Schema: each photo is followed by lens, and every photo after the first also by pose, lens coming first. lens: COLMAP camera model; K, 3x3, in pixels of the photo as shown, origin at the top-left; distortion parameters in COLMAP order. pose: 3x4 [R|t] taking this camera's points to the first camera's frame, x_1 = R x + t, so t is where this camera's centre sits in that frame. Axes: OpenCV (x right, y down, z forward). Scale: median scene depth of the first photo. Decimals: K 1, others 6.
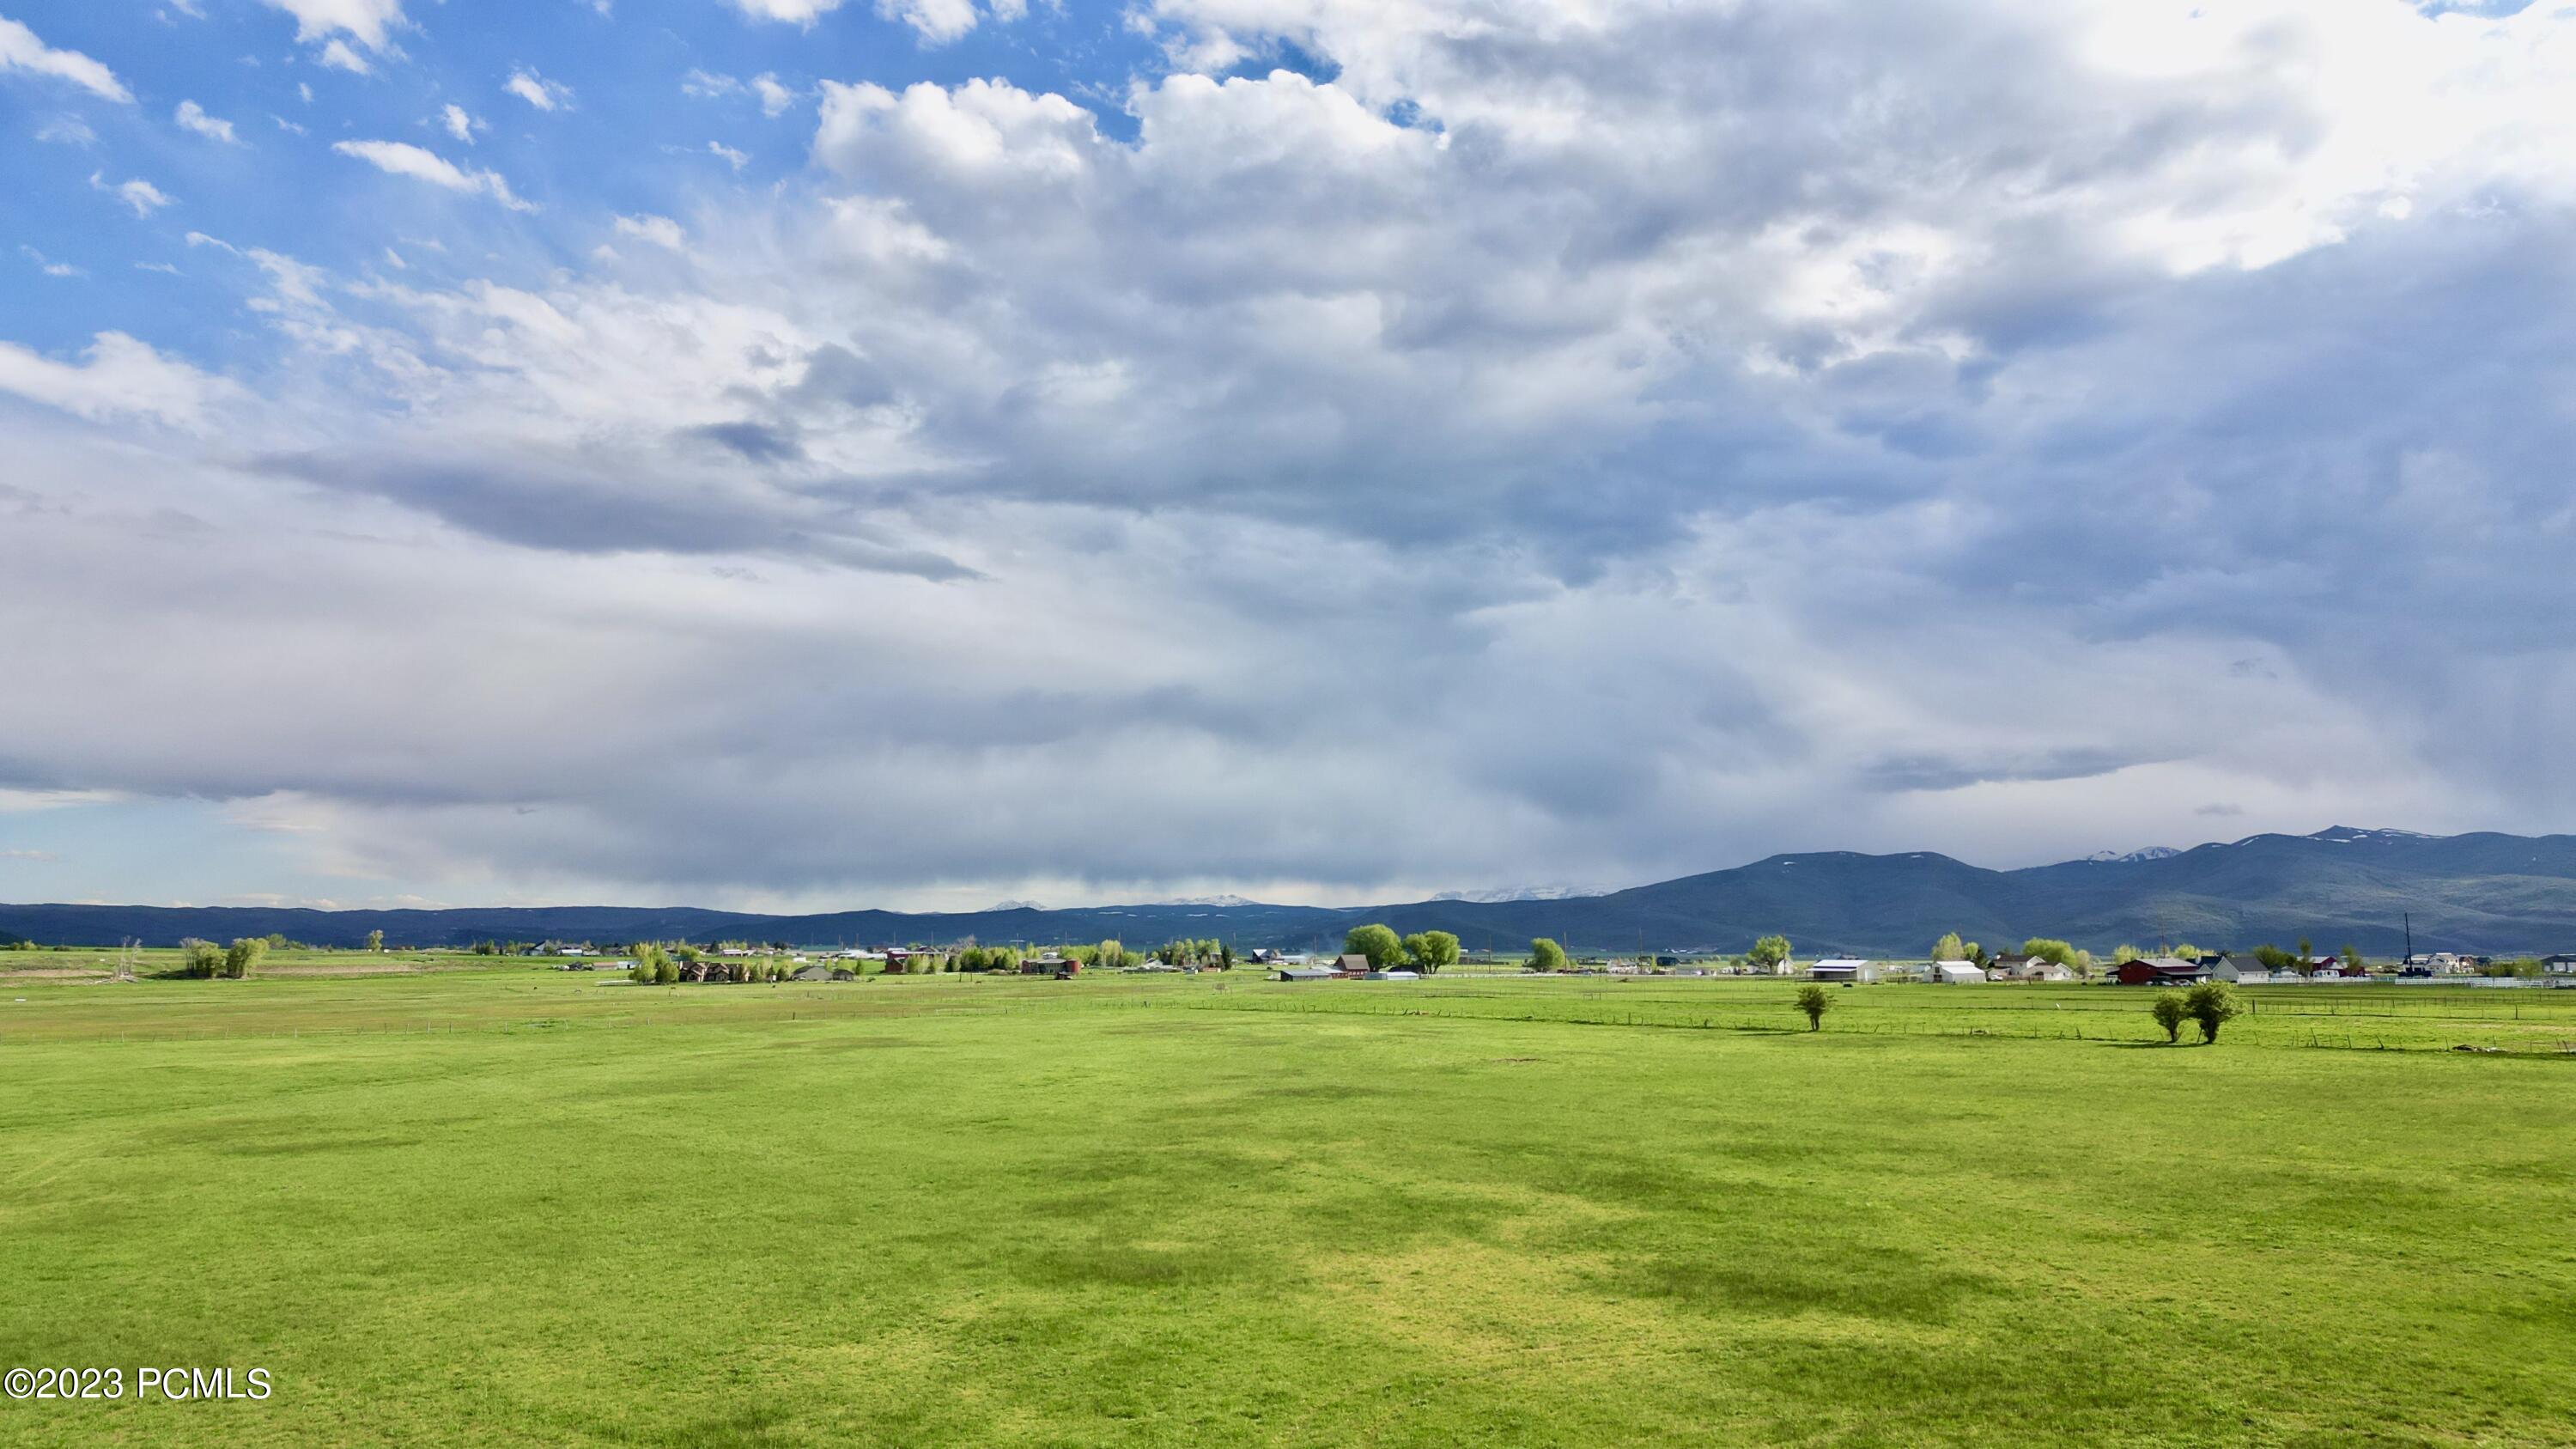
lens RADIAL K [[1782.2, 0, 1297.2], [0, 1782.2, 689.1], [0, 0, 1]] dist [0.081343, -0.076131]
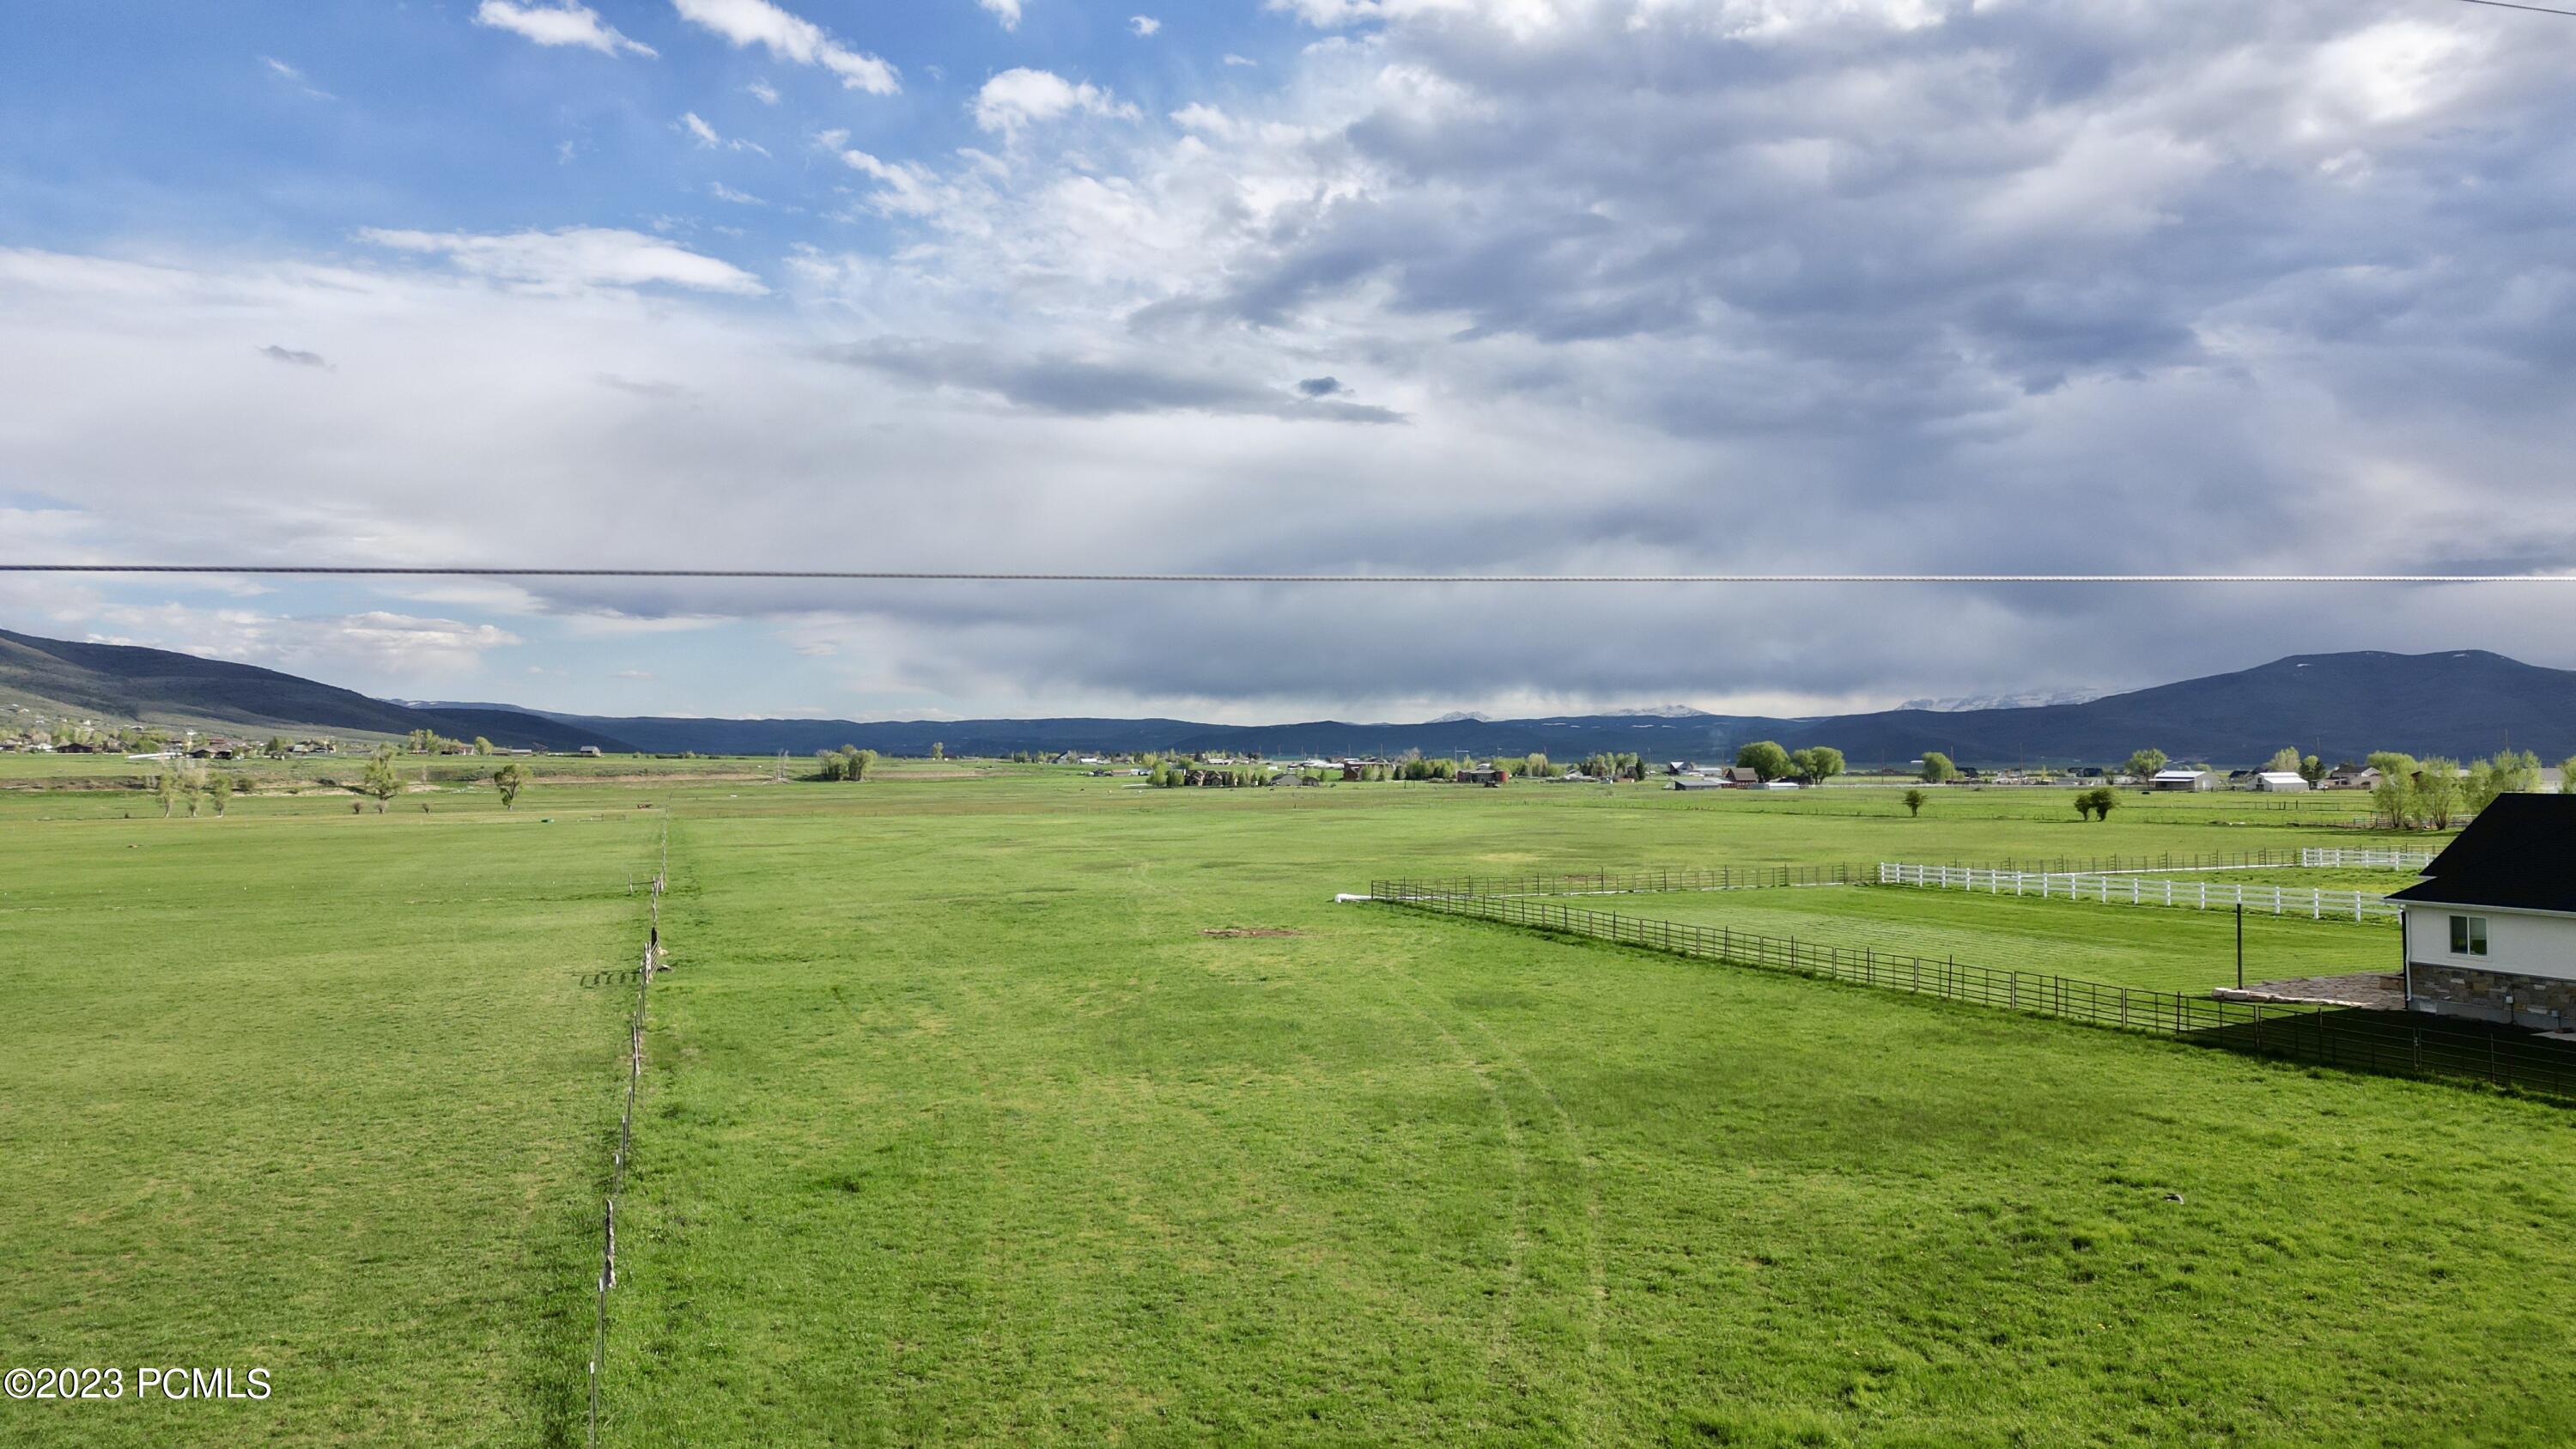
lens RADIAL K [[1782.2, 0, 1295.0], [0, 1782.2, 699.5], [0, 0, 1]] dist [0.081343, -0.076131]
pose [[0.968815, -0.009030, -0.247619, 0.026556], [0.036496, 0.993637, 0.106554, -0.018015], [0.245081, -0.112268, 0.962980, -0.113715]]
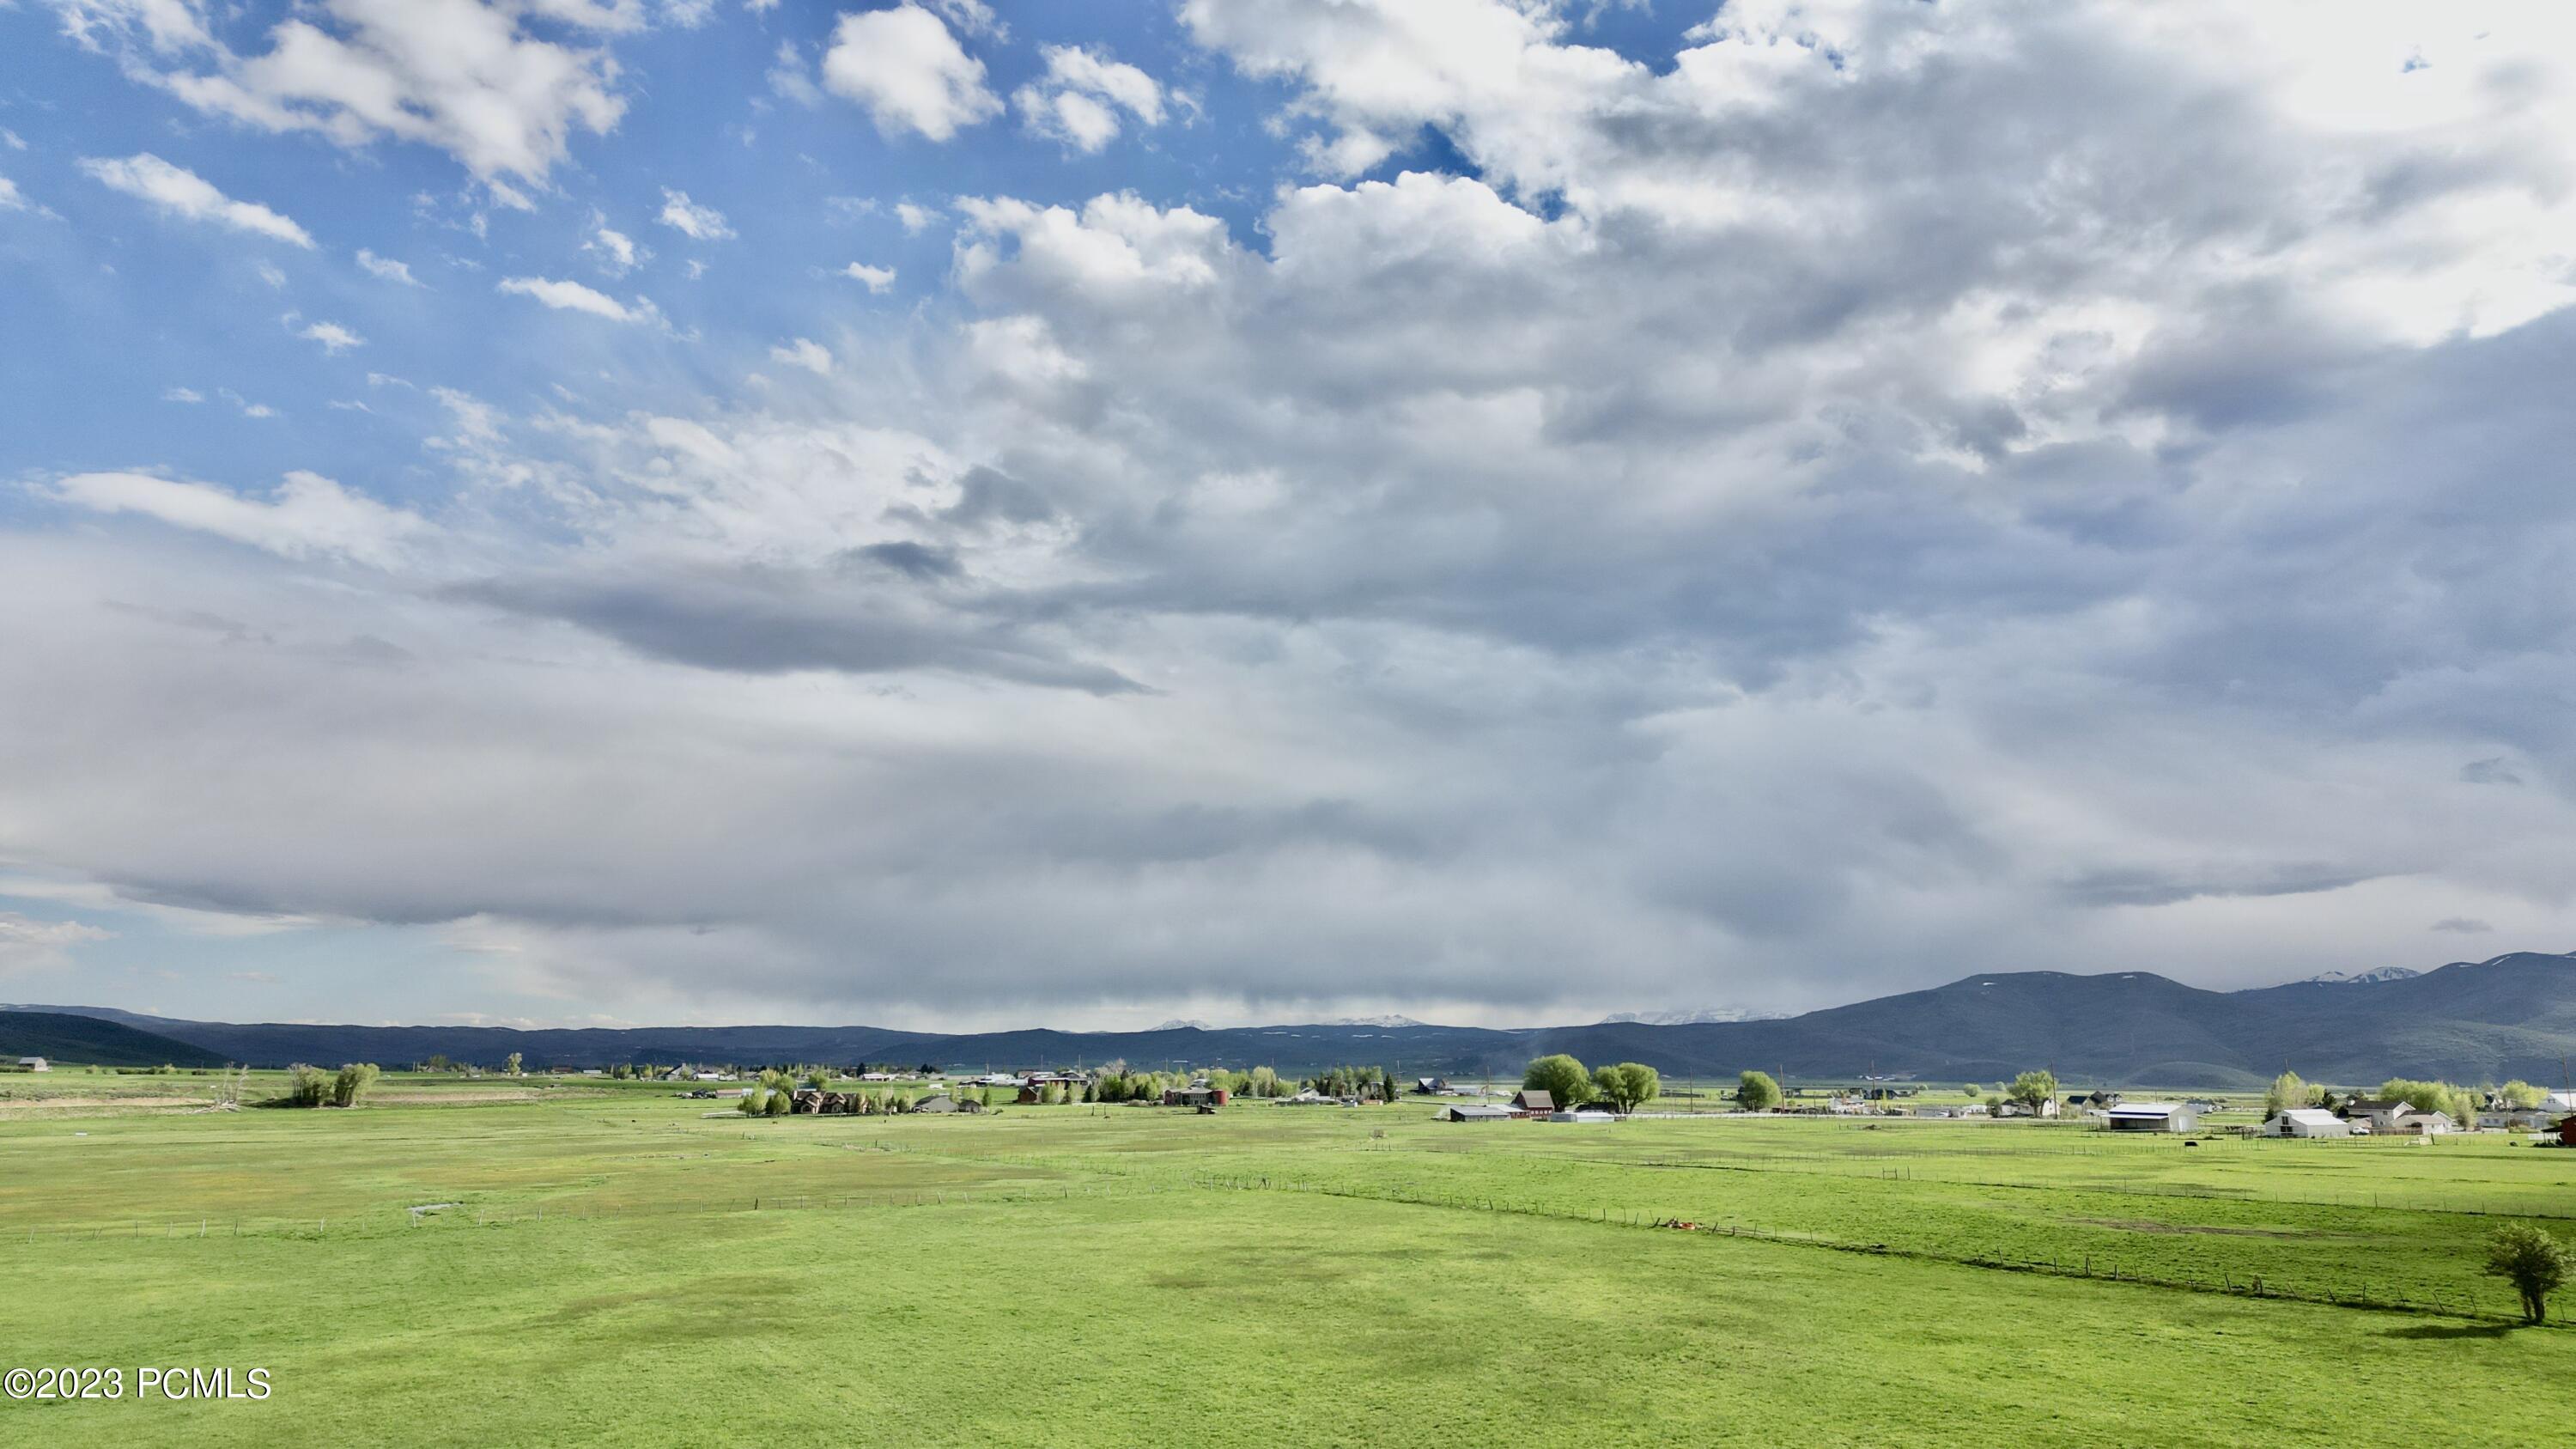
lens RADIAL K [[1782.2, 0, 1287.0], [0, 1782.2, 700.8], [0, 0, 1]] dist [0.081343, -0.076131]
pose [[0.995306, -0.016084, -0.095433, -0.001230], [0.010416, 0.998168, -0.059598, 0.007531], [0.096217, 0.058324, 0.993650, 0.077493]]
